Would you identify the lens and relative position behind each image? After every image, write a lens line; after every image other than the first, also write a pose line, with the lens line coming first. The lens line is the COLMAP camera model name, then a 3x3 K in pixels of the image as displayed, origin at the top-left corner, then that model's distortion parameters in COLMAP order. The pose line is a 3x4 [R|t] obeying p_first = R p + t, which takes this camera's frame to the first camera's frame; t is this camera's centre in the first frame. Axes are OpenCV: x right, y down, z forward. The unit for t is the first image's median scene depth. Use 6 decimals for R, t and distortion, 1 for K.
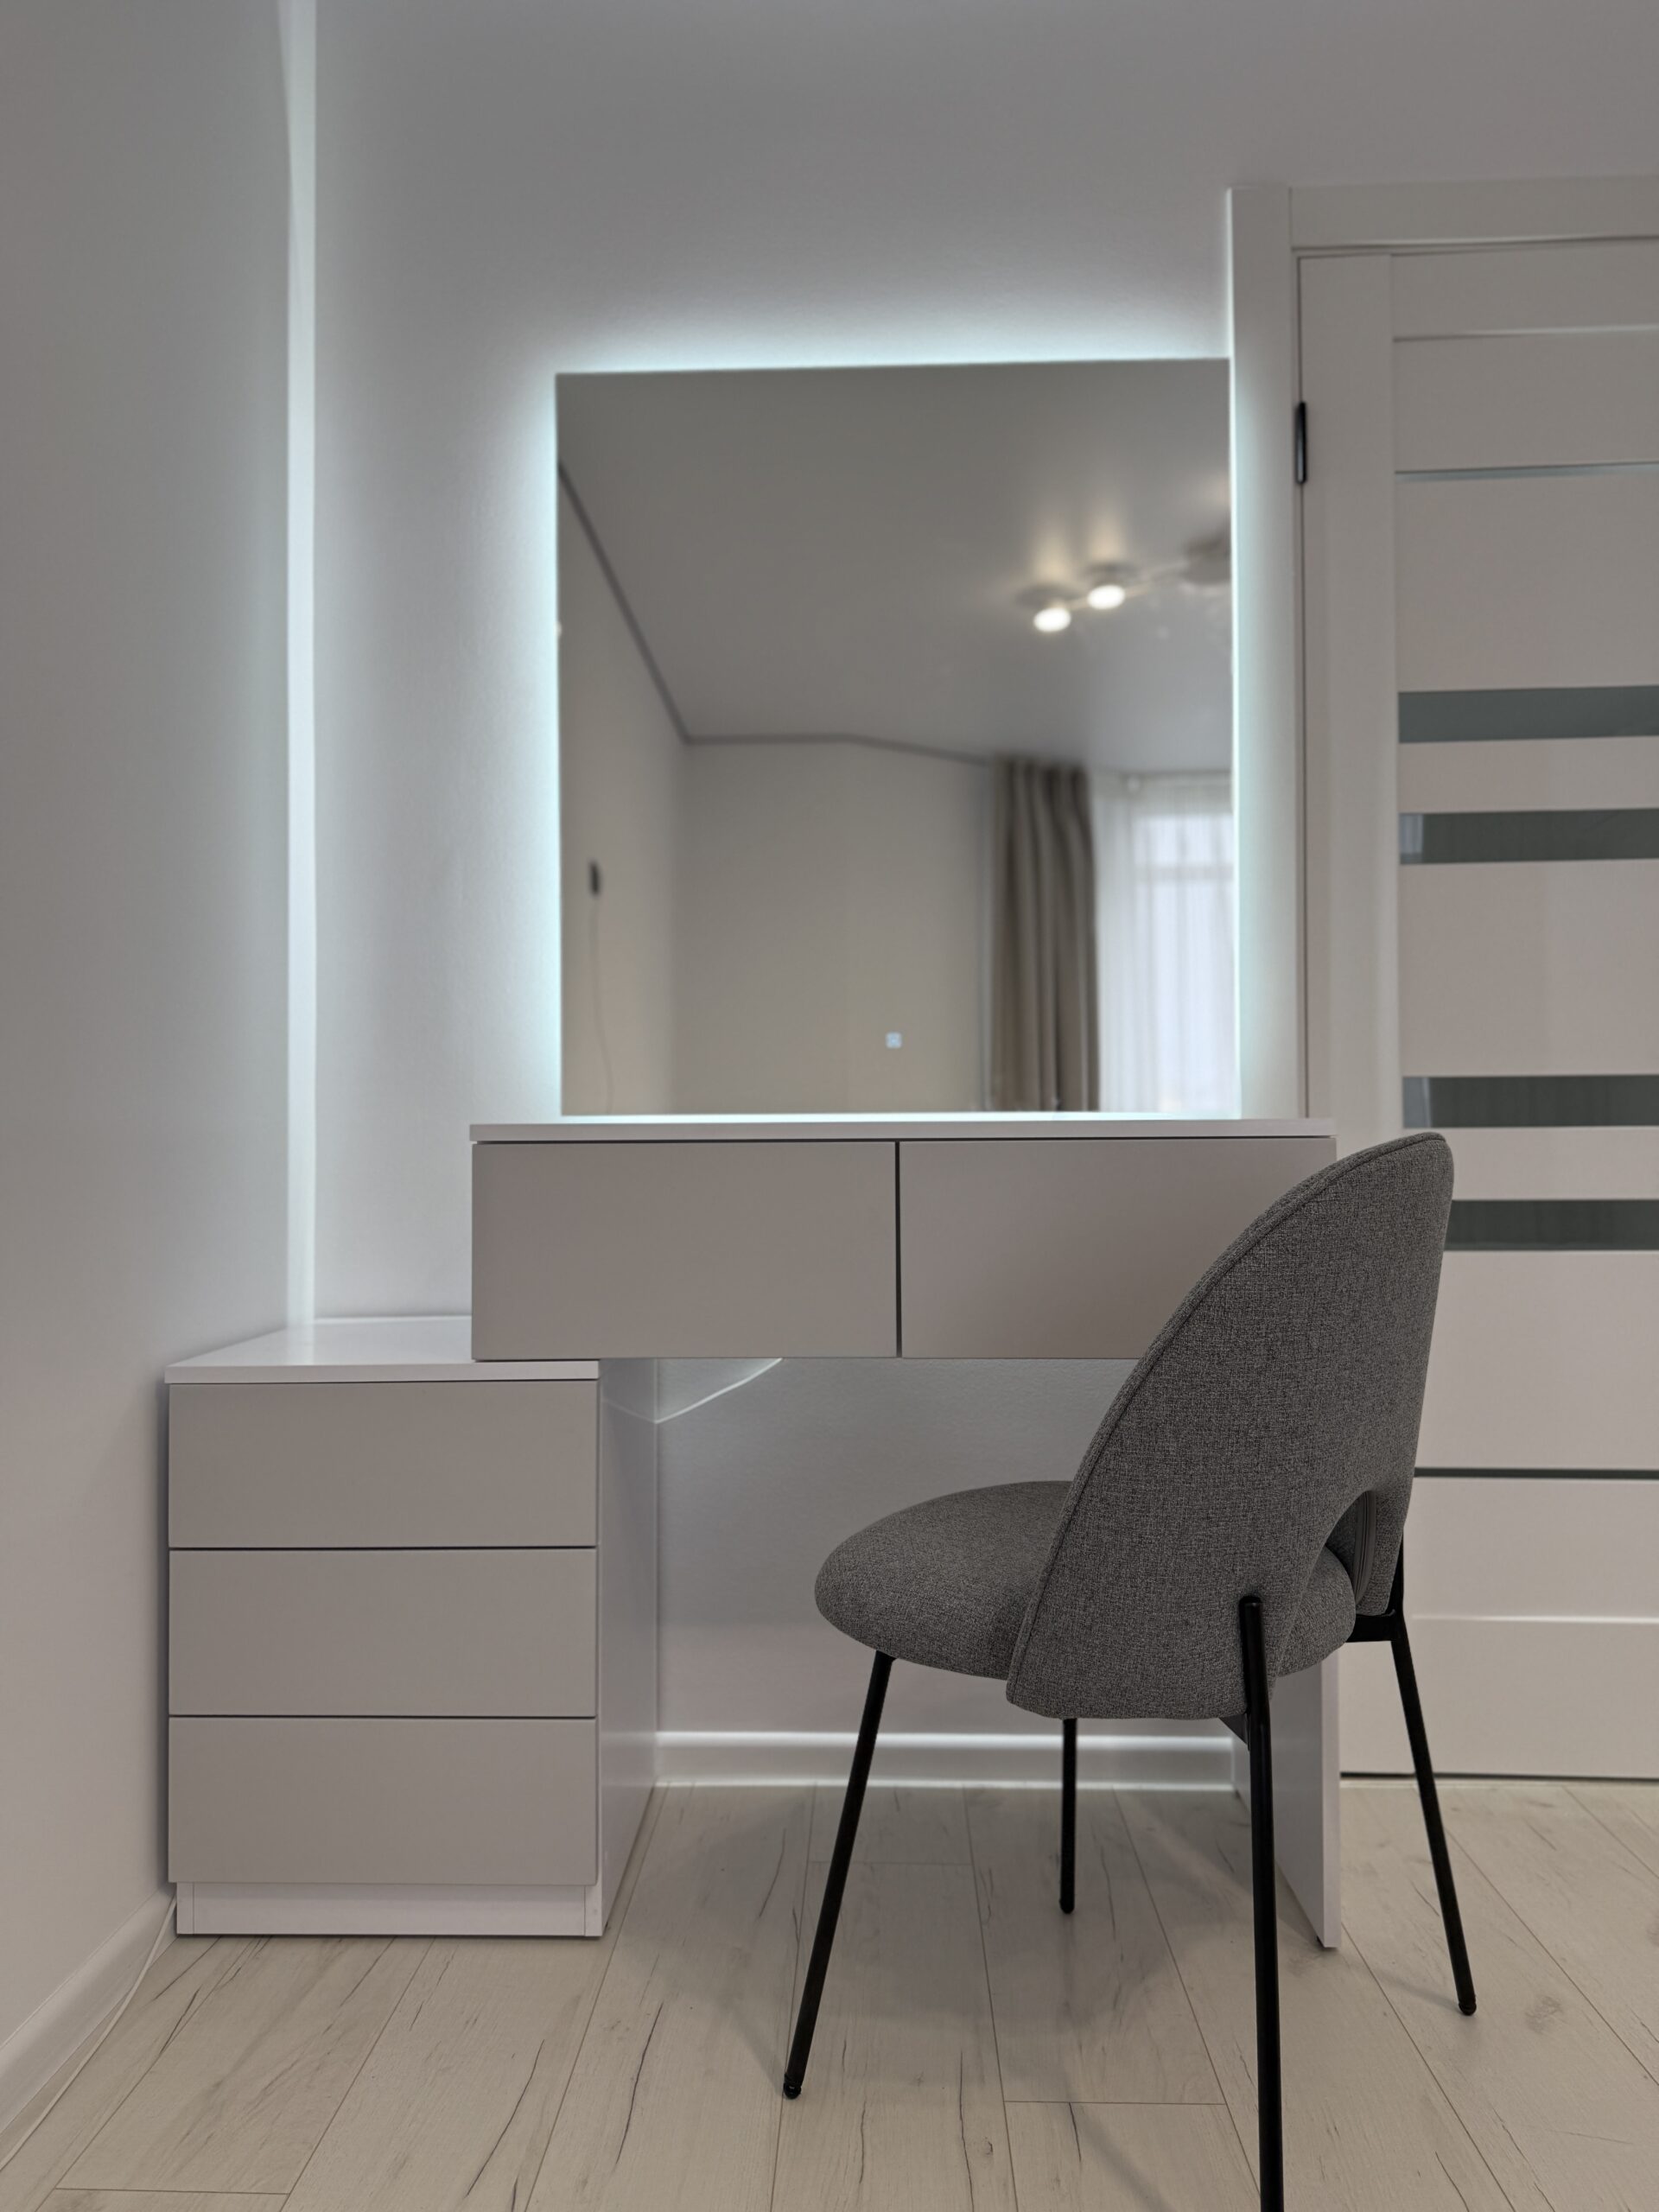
lens RADIAL K [[1566.8, 0, 822.0], [0, 1566.8, 1104.8], [0, 0, 1]] dist [0.023452, -0.032743]
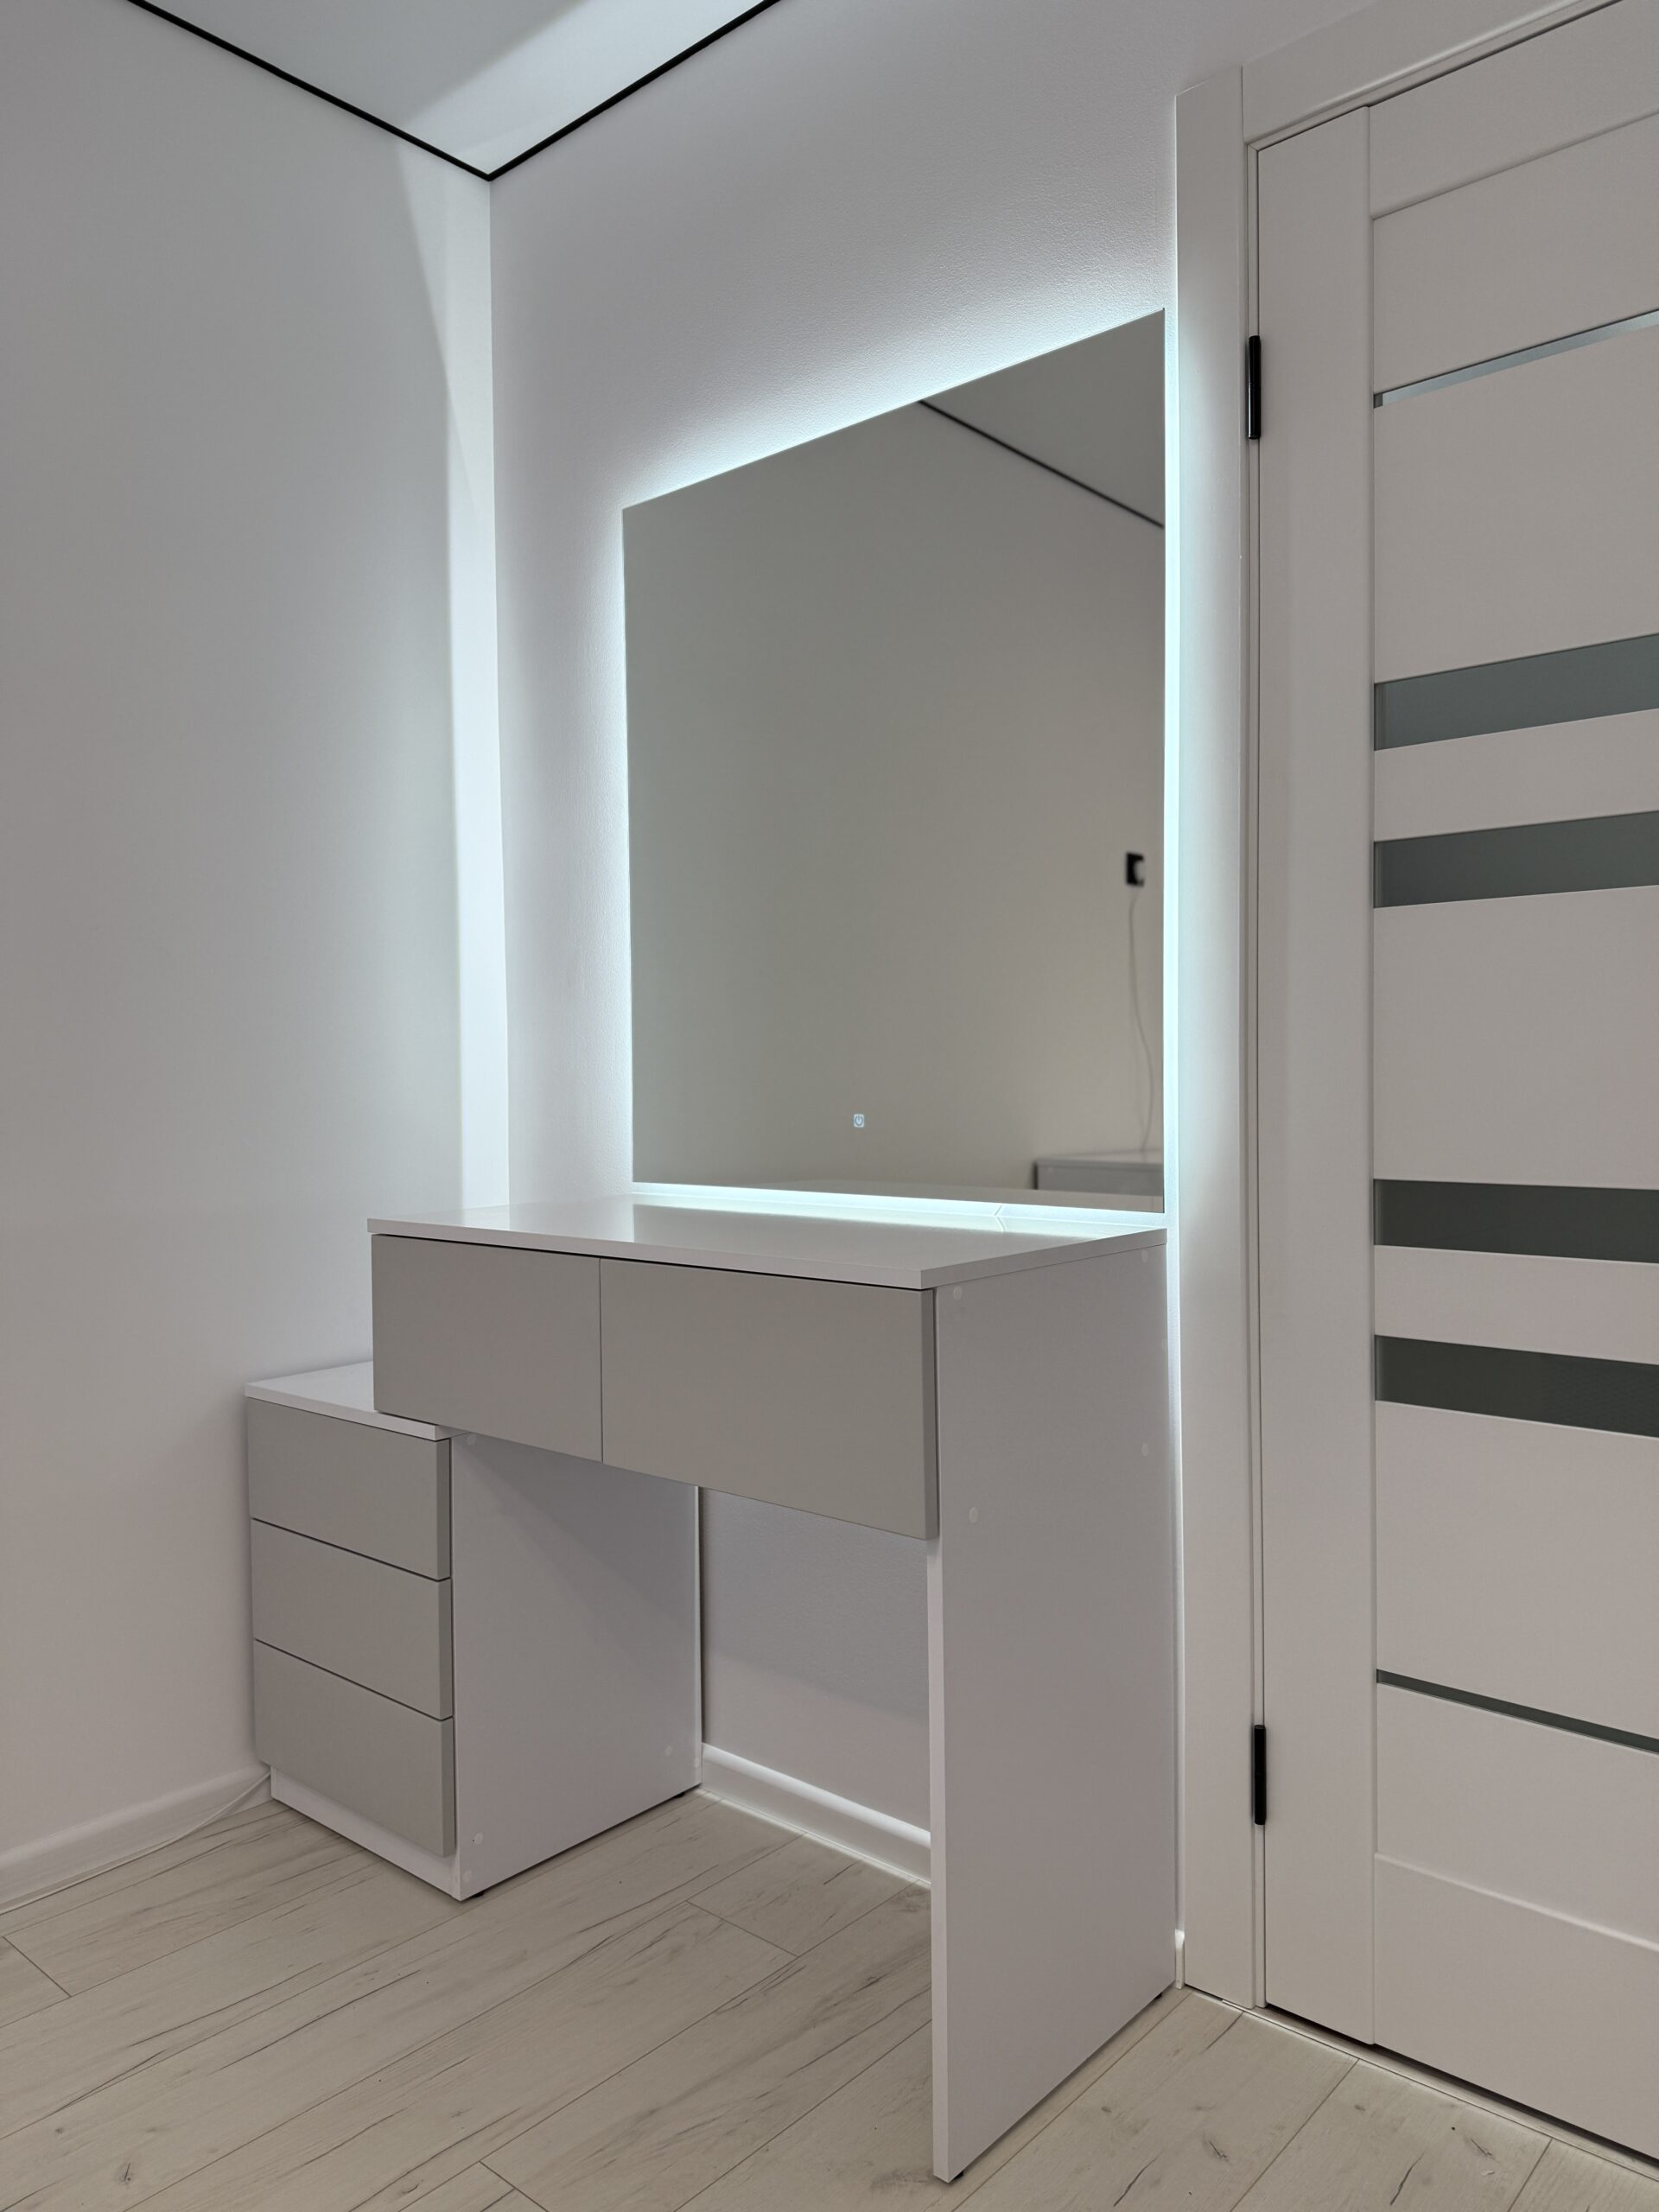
lens RADIAL K [[1566.8, 0, 817.9], [0, 1566.8, 1094.5], [0, 0, 1]] dist [0.023452, -0.032743]
pose [[0.773293, 0.006598, -0.634015, 0.684679], [0.026315, 0.998750, 0.042489, -0.106037], [0.633503, -0.049540, 0.772153, 0.232156]]
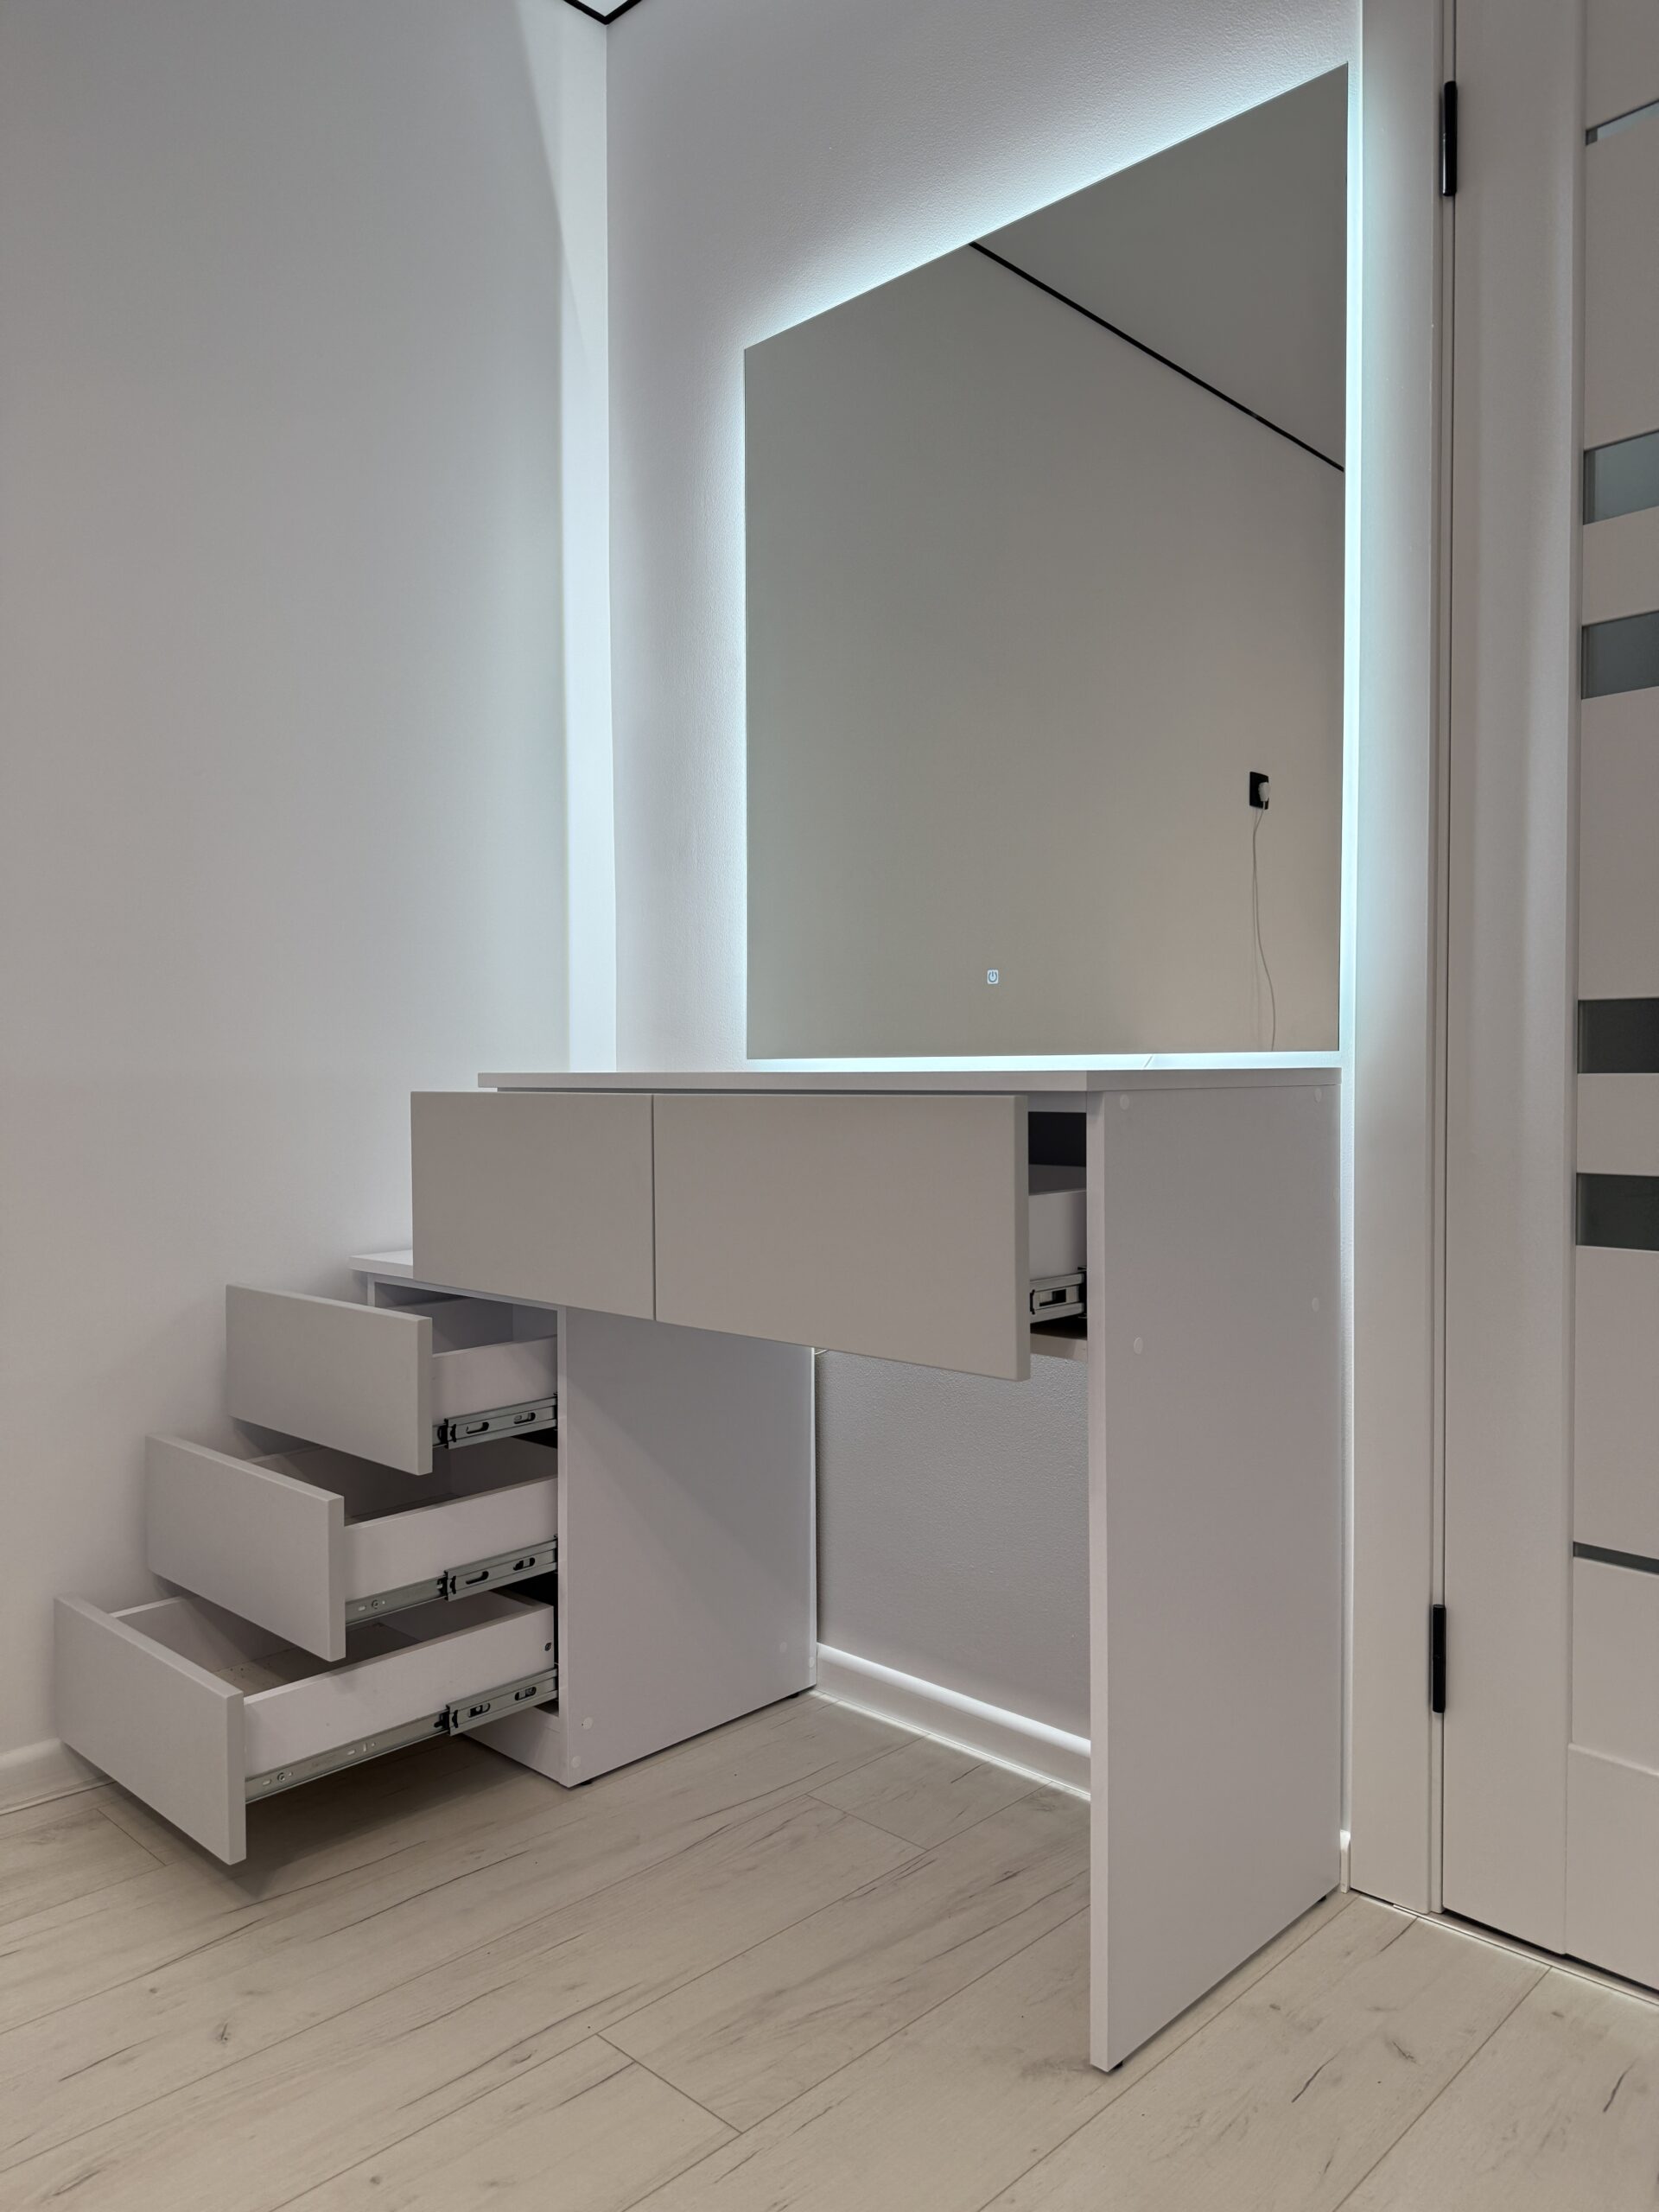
lens RADIAL K [[1566.8, 0, 826.3], [0, 1566.8, 1097.7], [0, 0, 1]] dist [0.023452, -0.032743]
pose [[0.743046, 0.015560, -0.669060, 0.623416], [0.019615, 0.998794, 0.045013, -0.013549], [0.668953, -0.046570, 0.741844, 0.253534]]
